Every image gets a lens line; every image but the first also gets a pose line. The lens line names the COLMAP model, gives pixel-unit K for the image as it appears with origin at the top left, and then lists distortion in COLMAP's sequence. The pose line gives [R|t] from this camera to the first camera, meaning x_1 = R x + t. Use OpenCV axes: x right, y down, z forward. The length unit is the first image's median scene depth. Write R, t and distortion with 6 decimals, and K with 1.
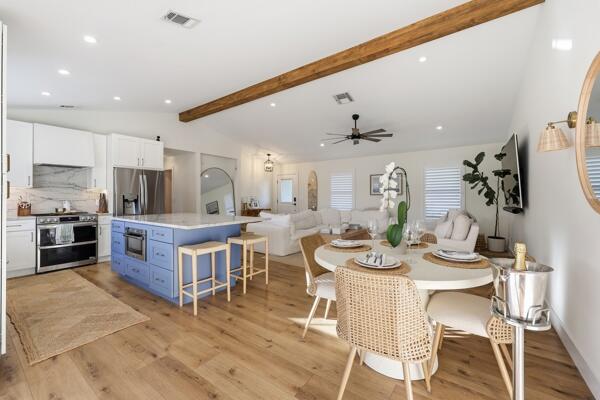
lens RADIAL K [[245.7, 0, 300.1], [0, 245.7, 195.9], [0, 0, 1]] dist [-0.000826, -0.000128]
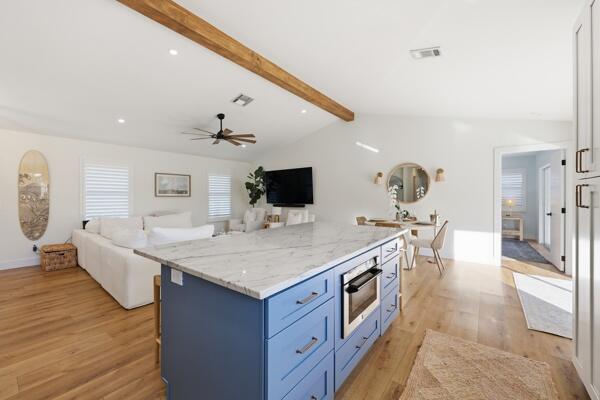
lens RADIAL K [[235.6, 0, 302.8], [0, 235.6, 196.2], [0, 0, 1]] dist [-0.001517, -0.000225]
pose [[0.045924, 0.001034, 0.998944, -0.512128], [-0.000180, 0.999999, -0.001027, -0.005372], [-0.998945, -0.000133, 0.045925, 0.477276]]
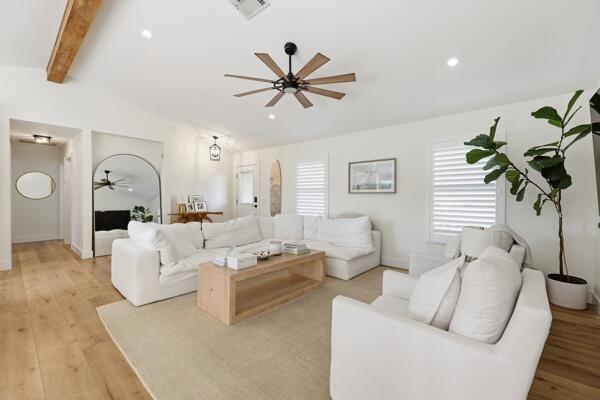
lens RADIAL K [[252.2, 0, 302.0], [0, 252.2, 199.7], [0, 0, 1]] dist [0.000307, 0.000009]
pose [[0.996223, 0.008596, -0.086407, 0.227728], [-0.007163, 0.999832, 0.016882, 0.001415], [0.086537, -0.016199, 0.996117, 0.334663]]
